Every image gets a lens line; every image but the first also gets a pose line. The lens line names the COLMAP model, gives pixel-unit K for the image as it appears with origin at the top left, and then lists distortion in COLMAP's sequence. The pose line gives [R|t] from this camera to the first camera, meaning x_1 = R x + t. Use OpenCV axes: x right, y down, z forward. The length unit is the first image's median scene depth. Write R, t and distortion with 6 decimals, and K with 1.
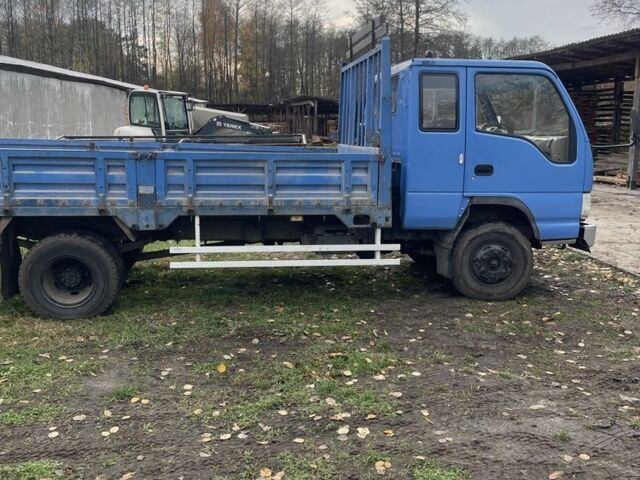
lens RADIAL K [[658.0, 0, 319.9], [0, 658.0, 238.2], [0, 0, 1]] dist [0.030984, 0.000000]
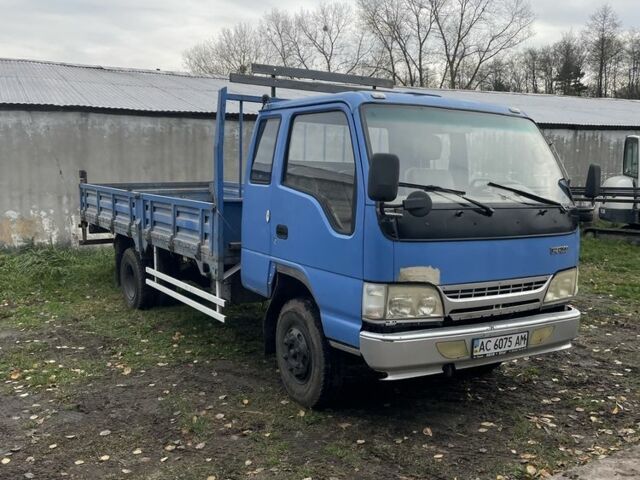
lens RADIAL K [[658.0, 0, 318.6], [0, 658.0, 241.1], [0, 0, 1]] dist [0.030984, 0.000000]
pose [[0.399420, 0.097960, -0.911519, 1.011085], [-0.160997, 0.986318, 0.035451, -0.128876], [0.902521, 0.132592, 0.409726, 0.718327]]
